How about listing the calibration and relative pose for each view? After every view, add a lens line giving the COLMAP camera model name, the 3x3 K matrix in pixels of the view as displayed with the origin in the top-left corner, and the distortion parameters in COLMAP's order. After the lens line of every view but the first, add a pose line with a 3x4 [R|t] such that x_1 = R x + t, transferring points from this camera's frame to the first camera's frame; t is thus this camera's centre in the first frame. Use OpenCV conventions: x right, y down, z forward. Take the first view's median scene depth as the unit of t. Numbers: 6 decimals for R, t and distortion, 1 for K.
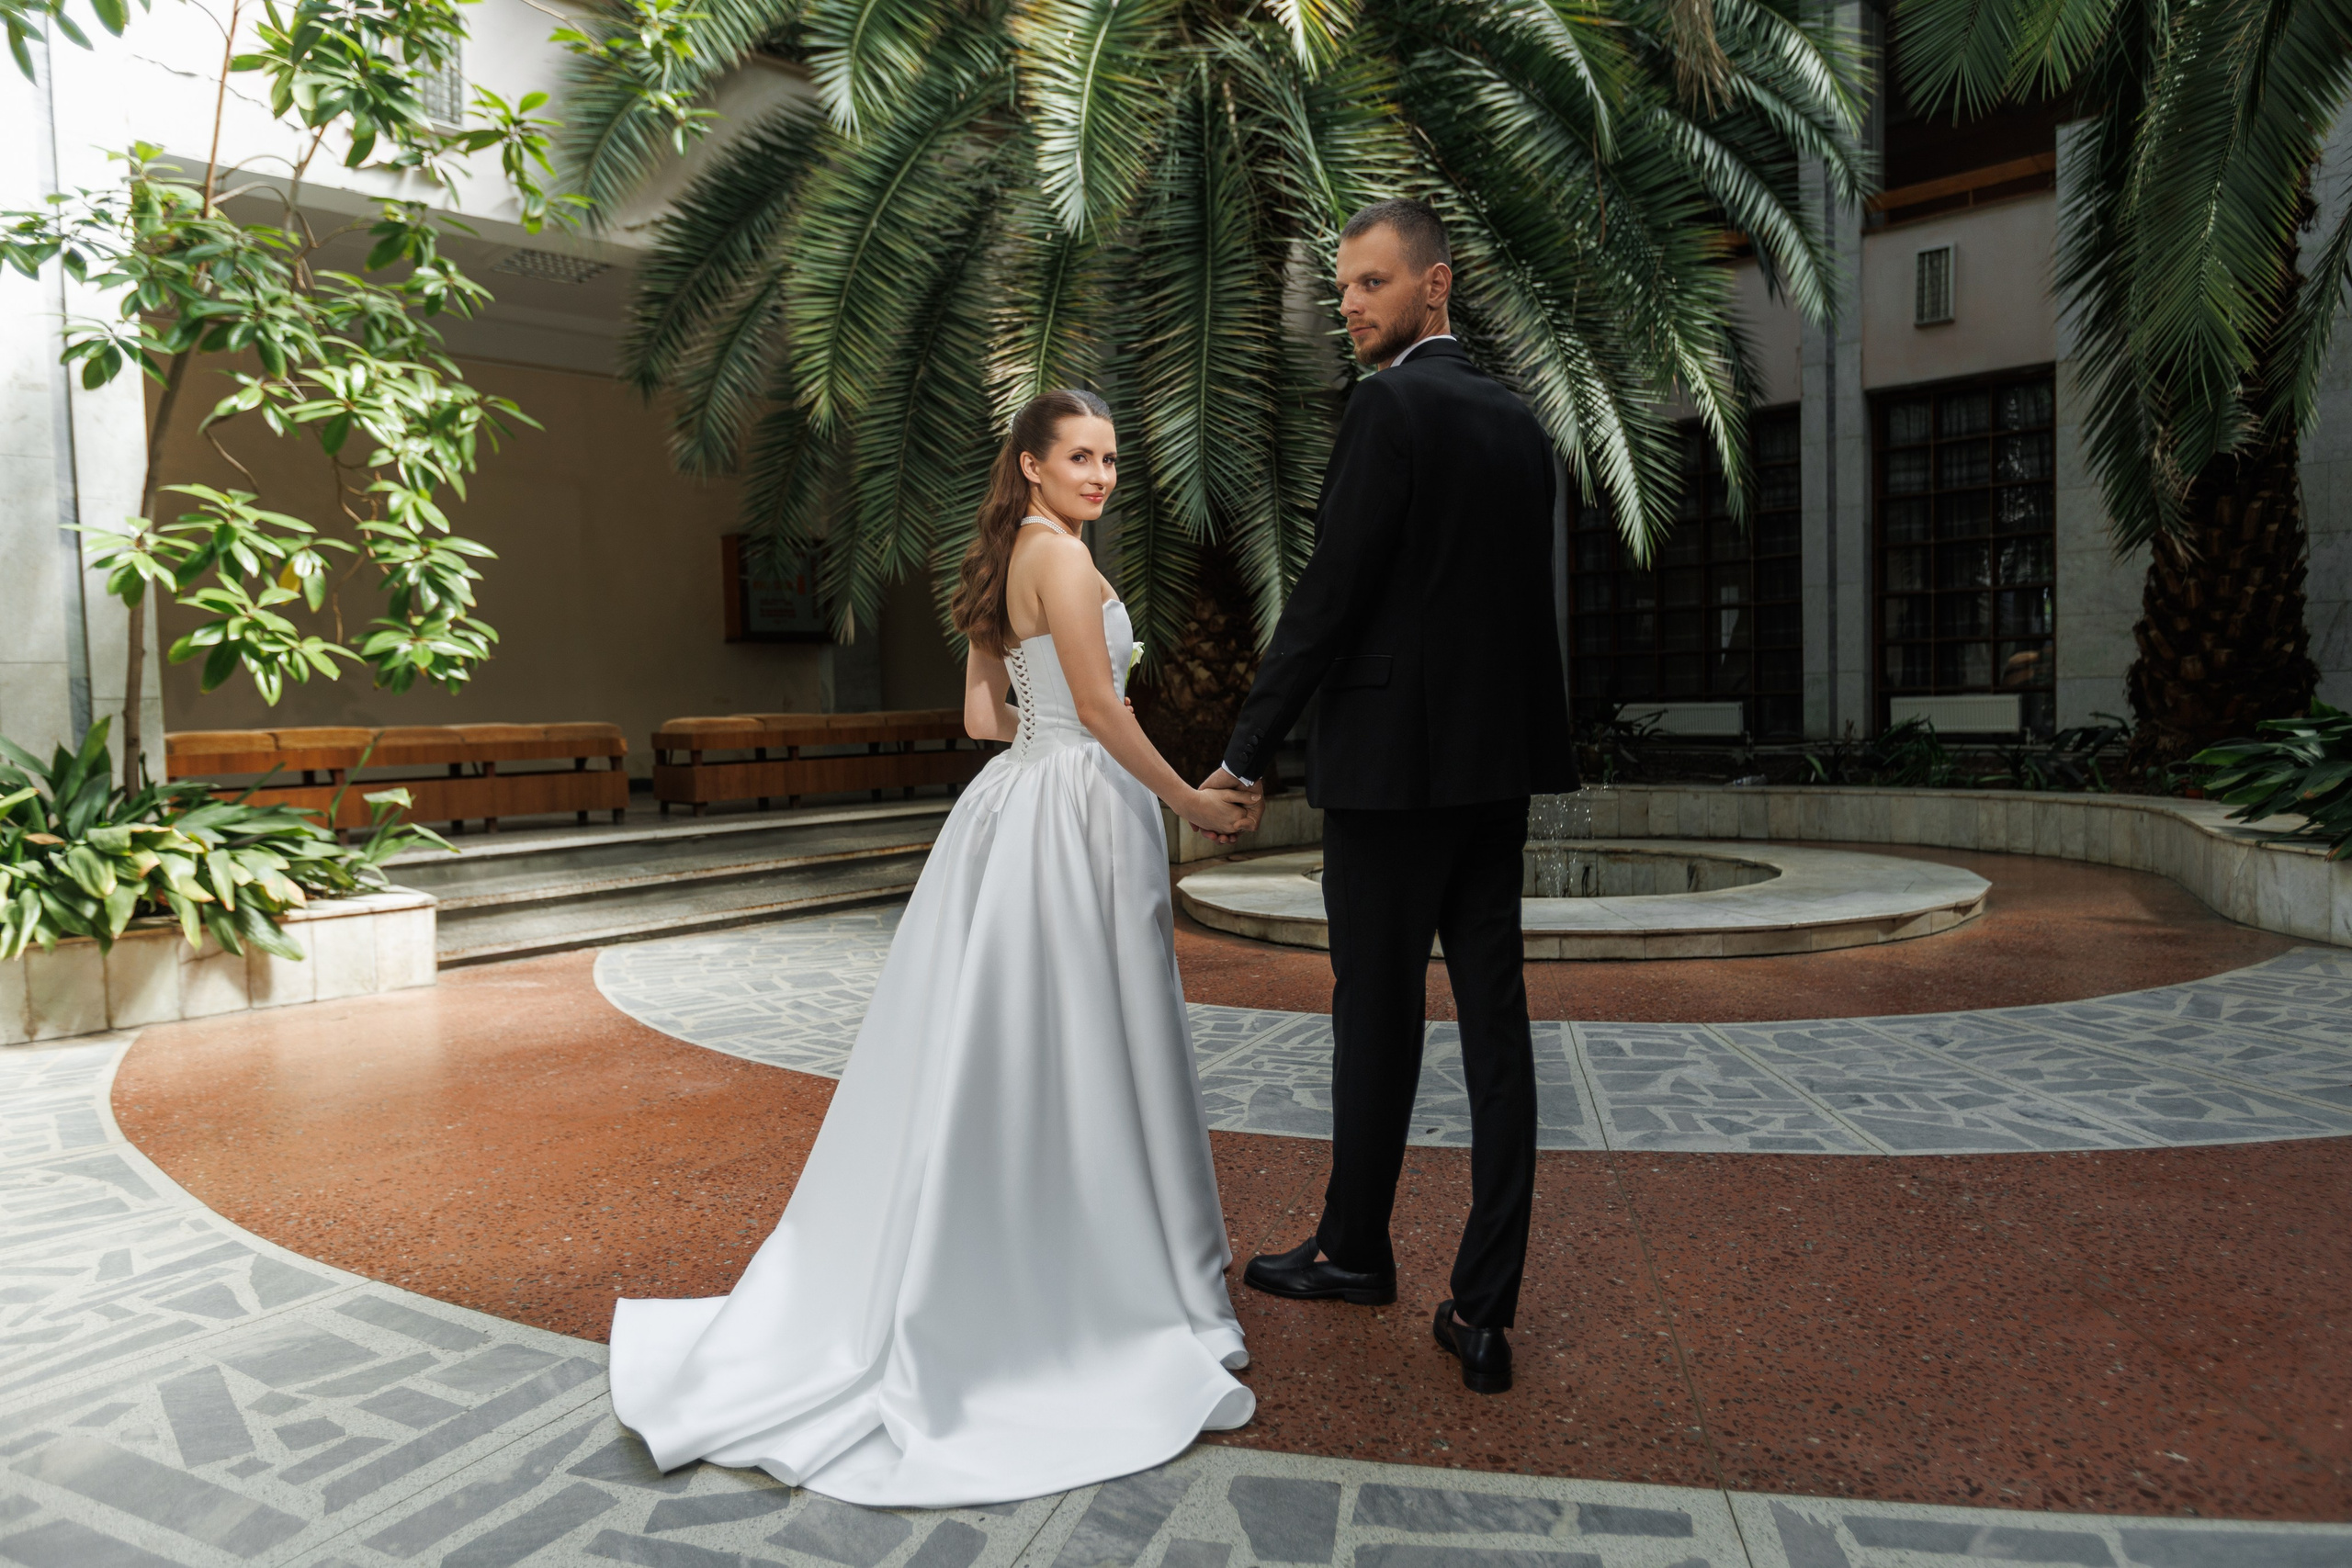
lens RADIAL K [[1480.0, 0, 1191.8], [0, 1480.0, 778.4], [0, 0, 1]] dist [0.000452, 0.004929]
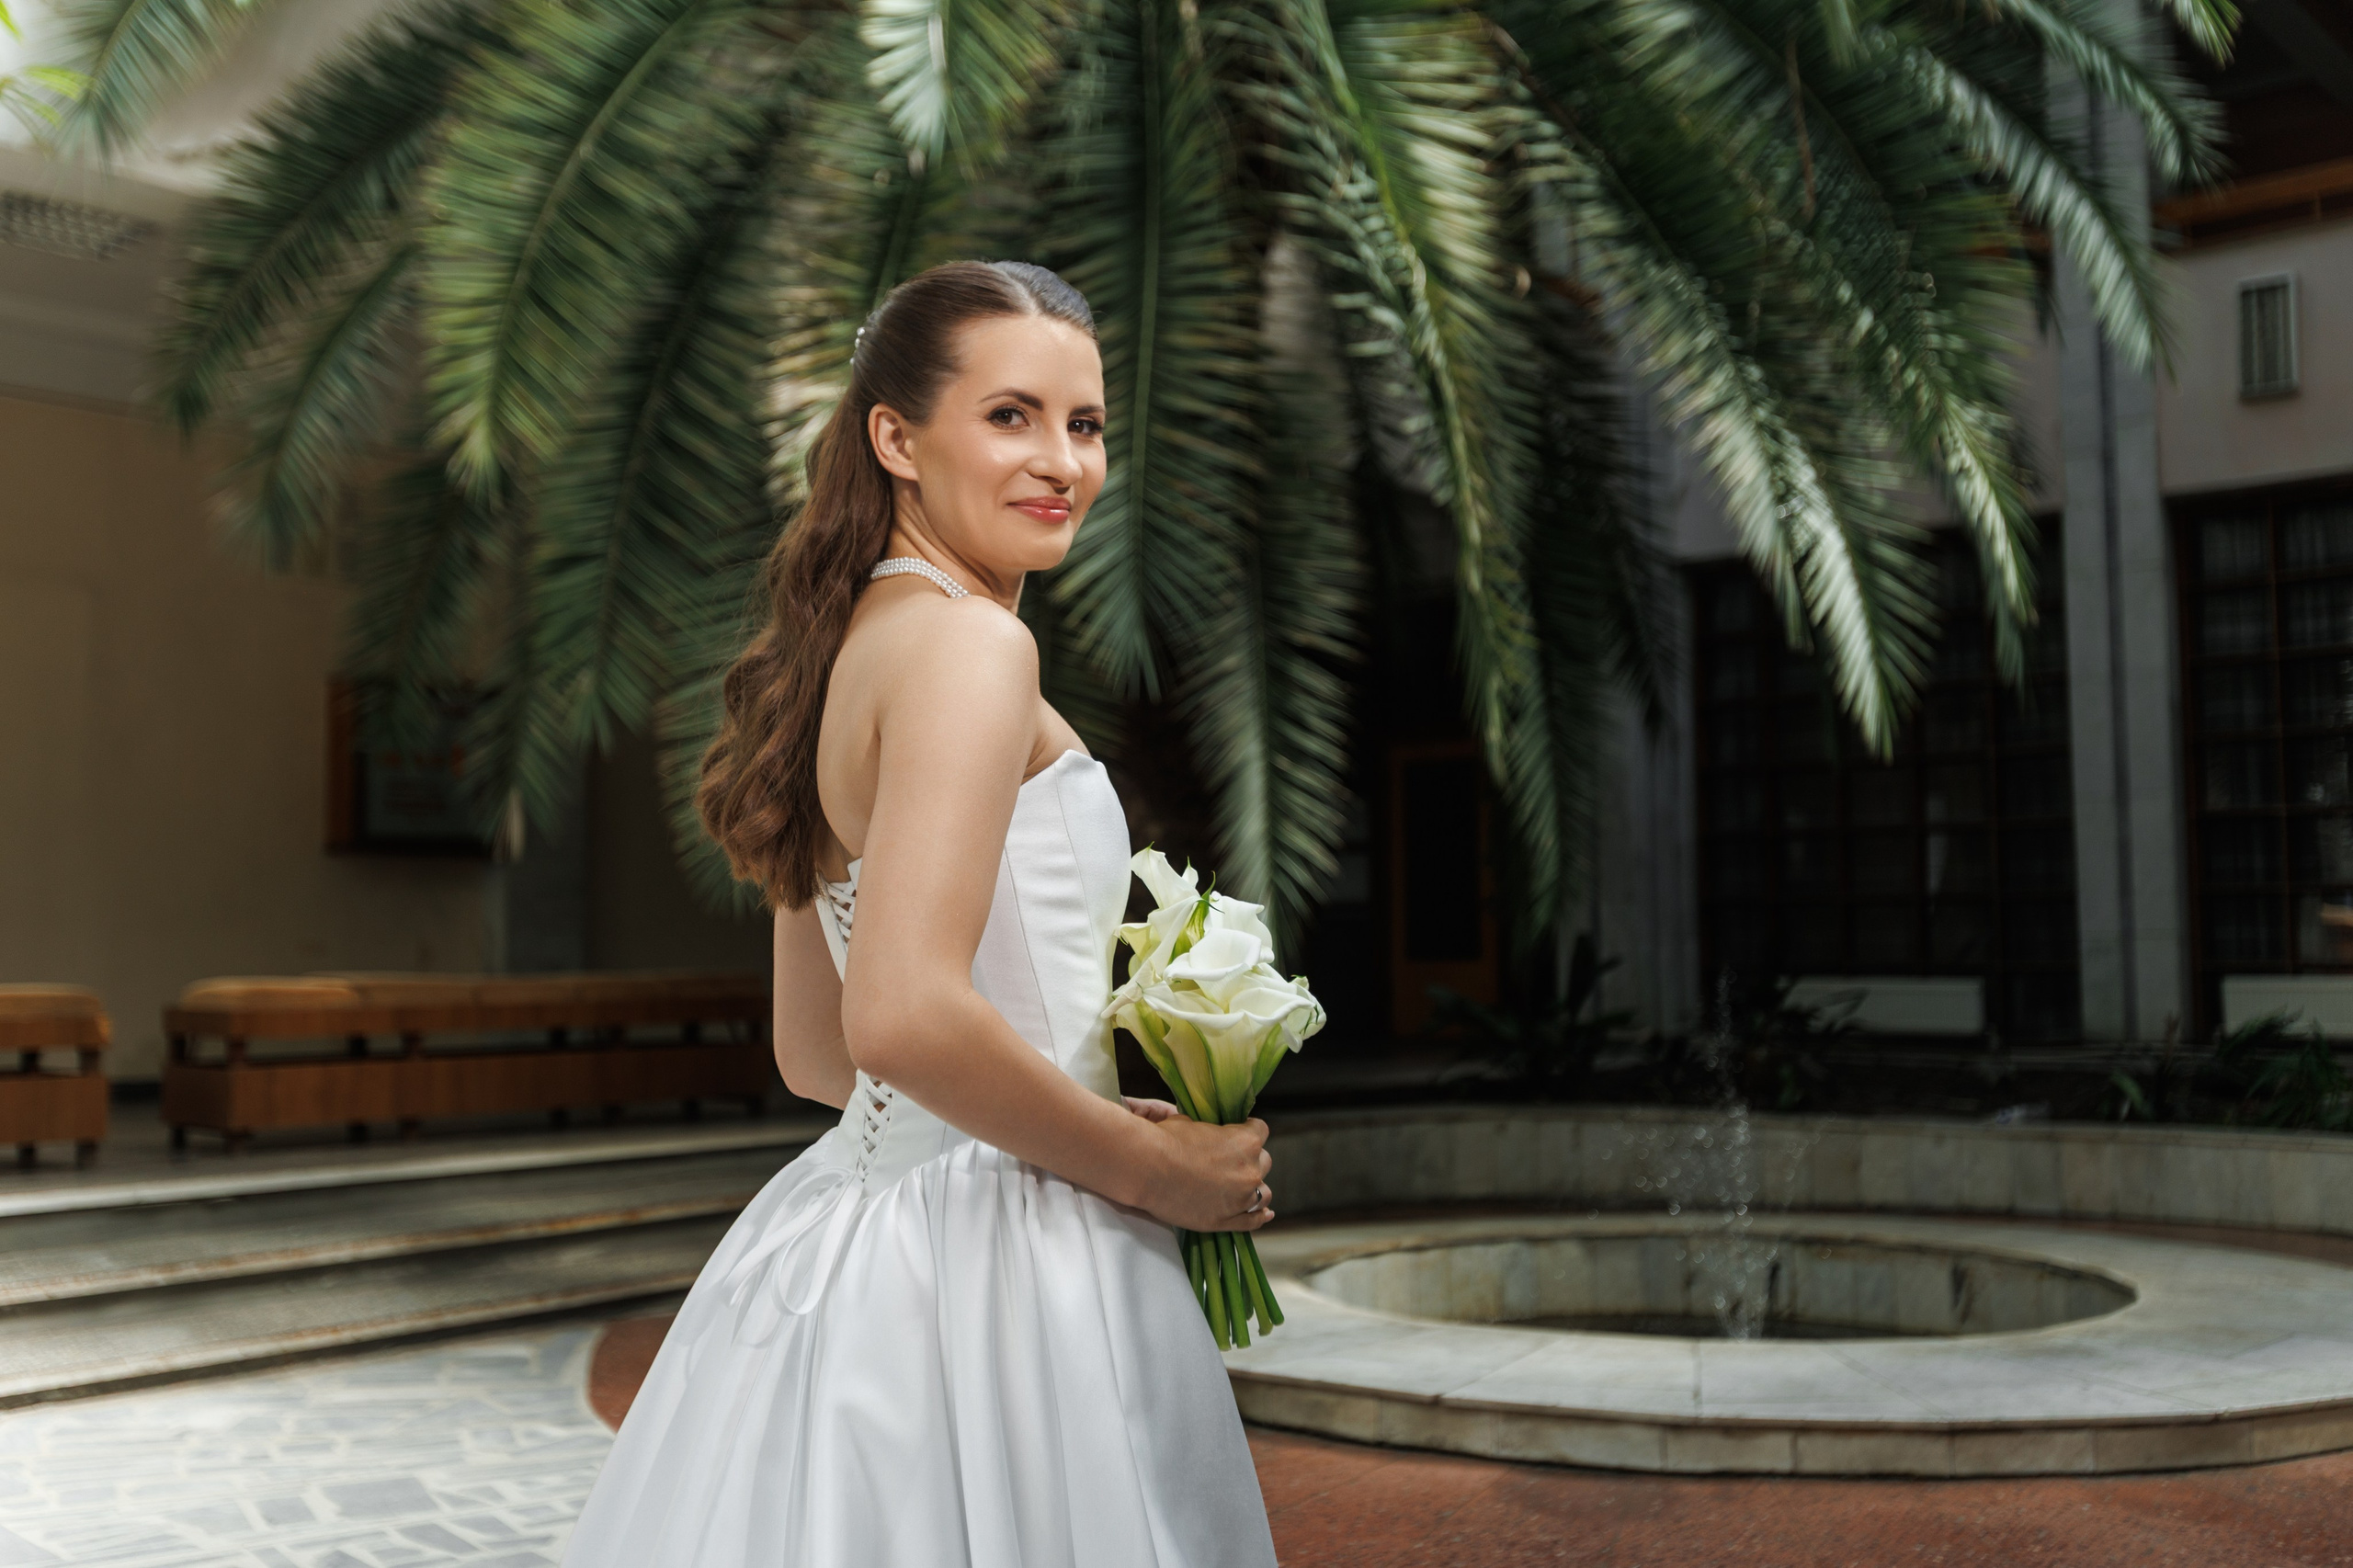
lens RADIAL K [[2256.3, 0, 1165.9], [0, 2256.3, 797.8], [0, 0, 1]] dist [-0.007609, 0.003054]
pose [[0.999184, 0.021081, 0.034463, -0.009358], [-0.016733, 0.992402, -0.121898, -0.014133], [-0.036771, 0.121222, 0.991944, 0.138710]]
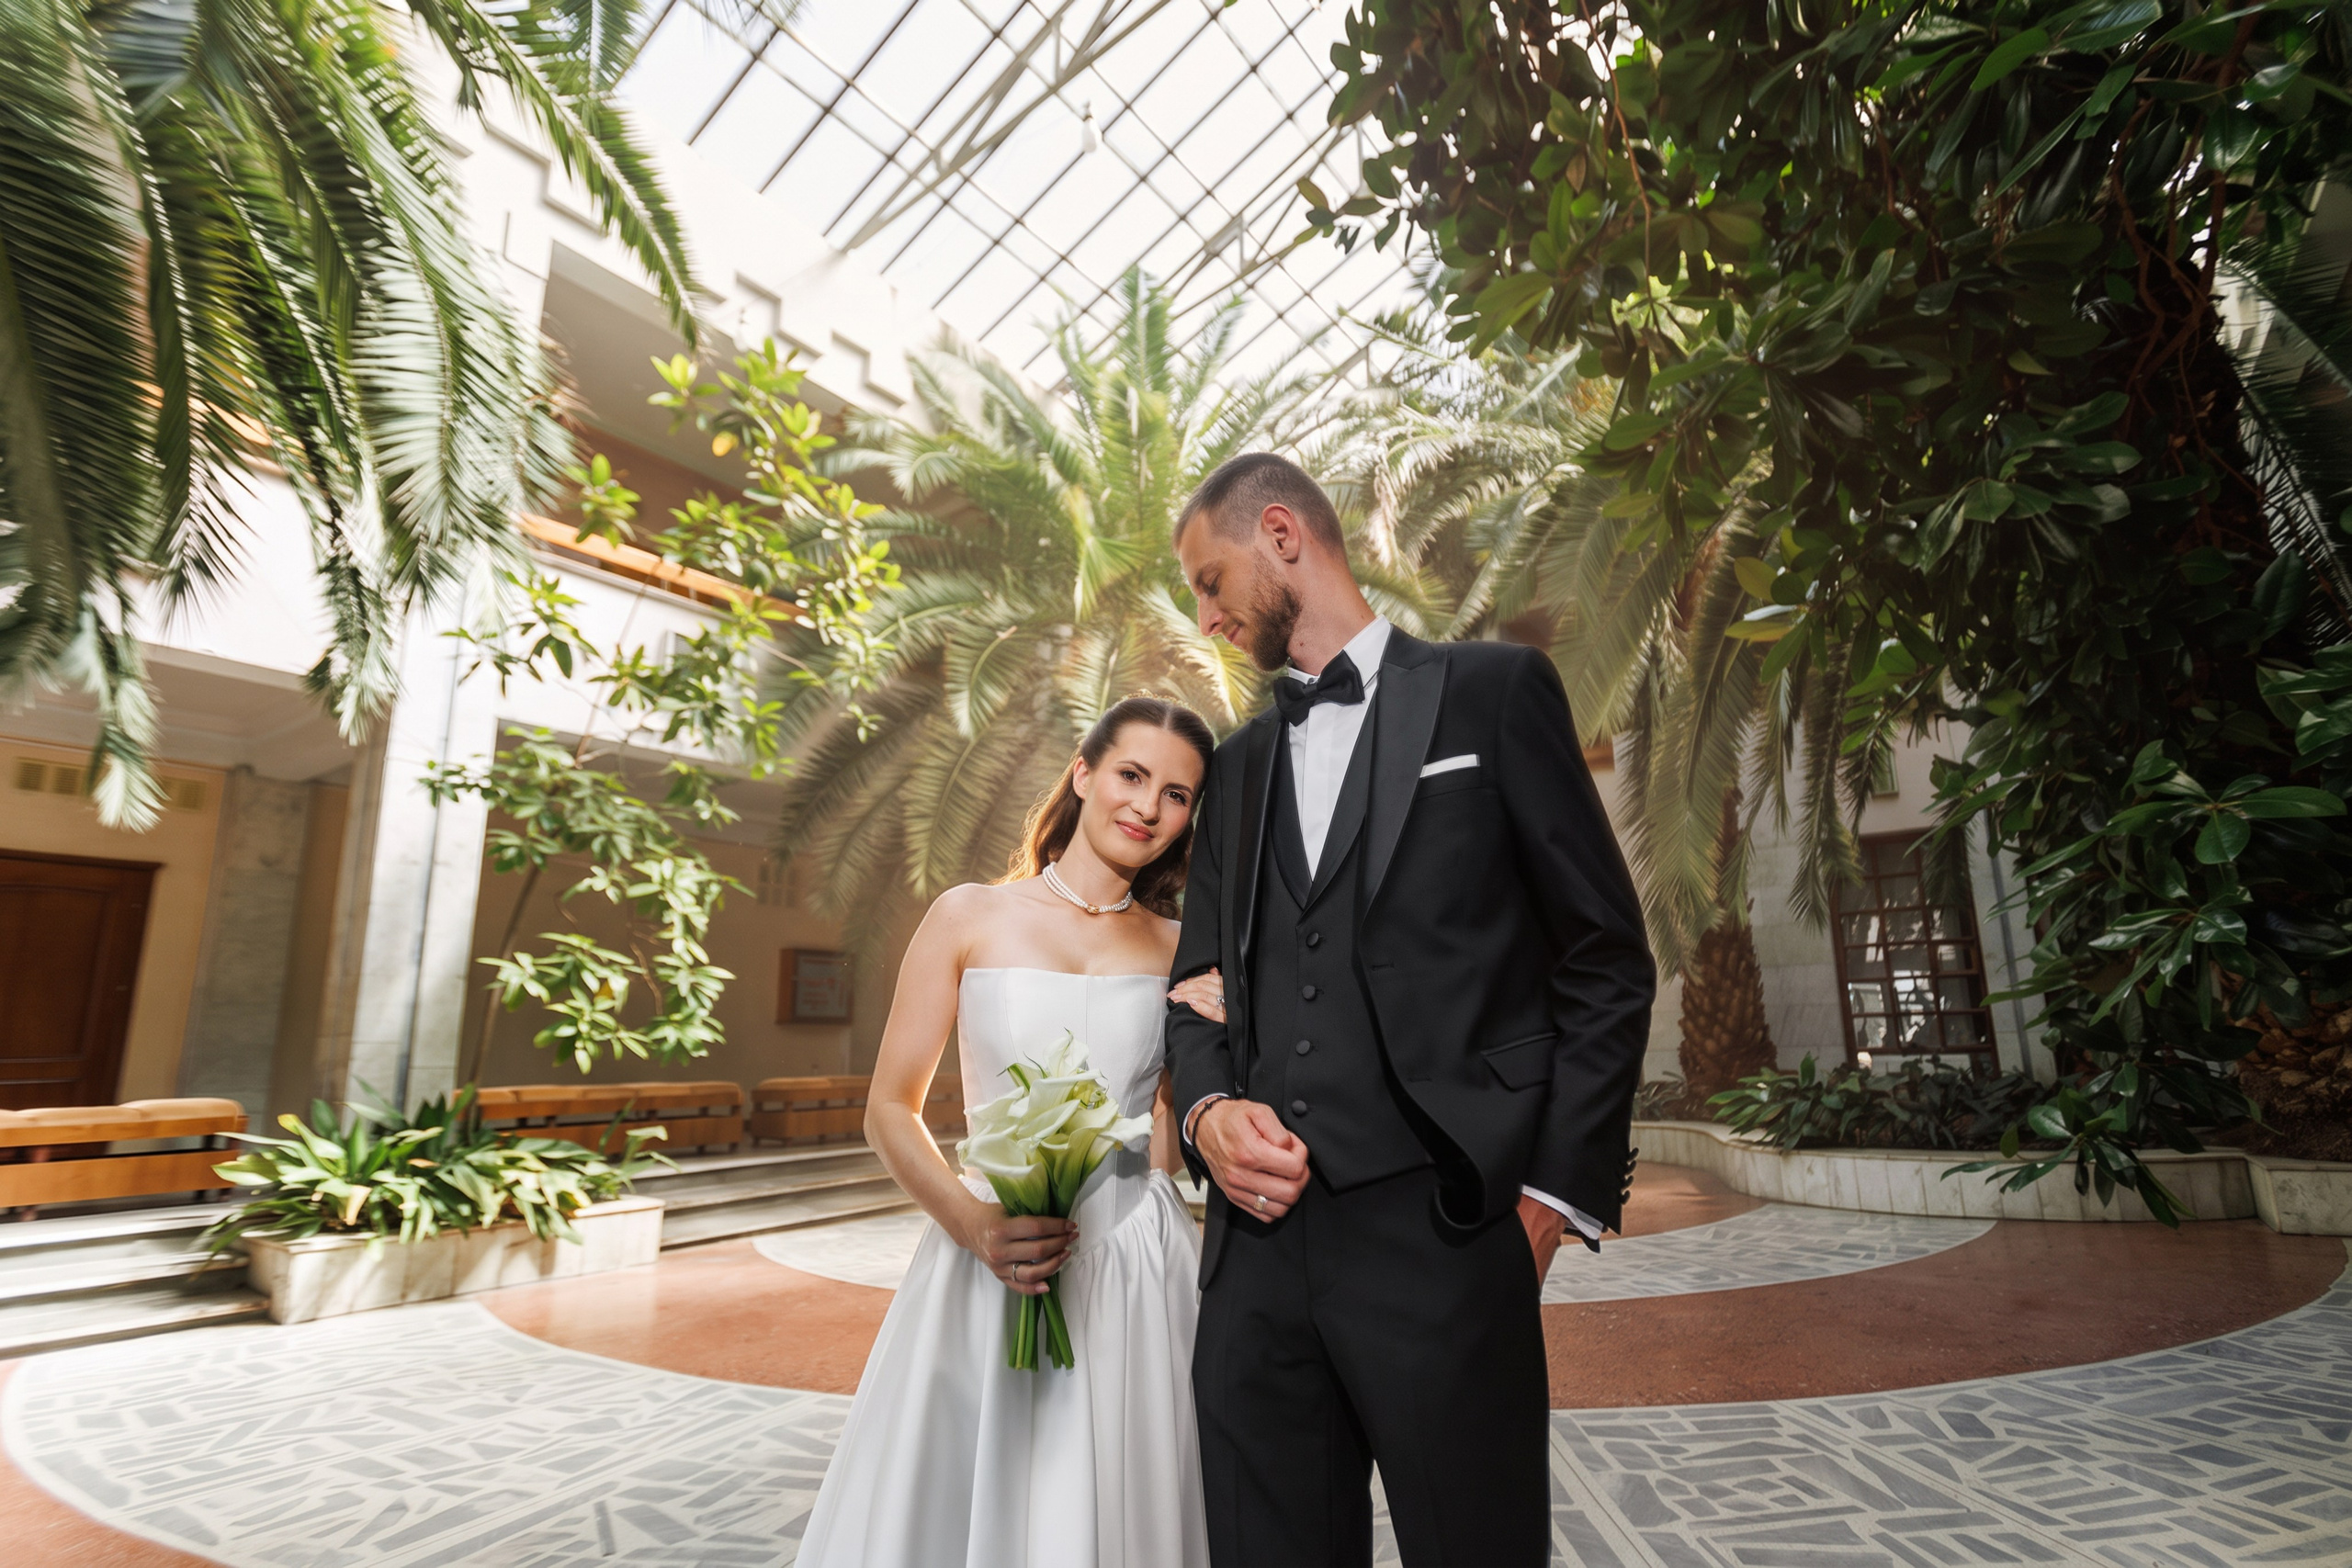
lens RADIAL K [[1090.7, 0, 1247.2], [0, 1090.7, 855.8], [0, 0, 1]] dist [-0.002720, 0.000332]
pose [[0.983538, 0.033322, 0.177604, -0.112062], [0.009518, 0.971932, -0.235068, 0.003941], [-0.180452, 0.232889, 0.955615, -0.214023]]
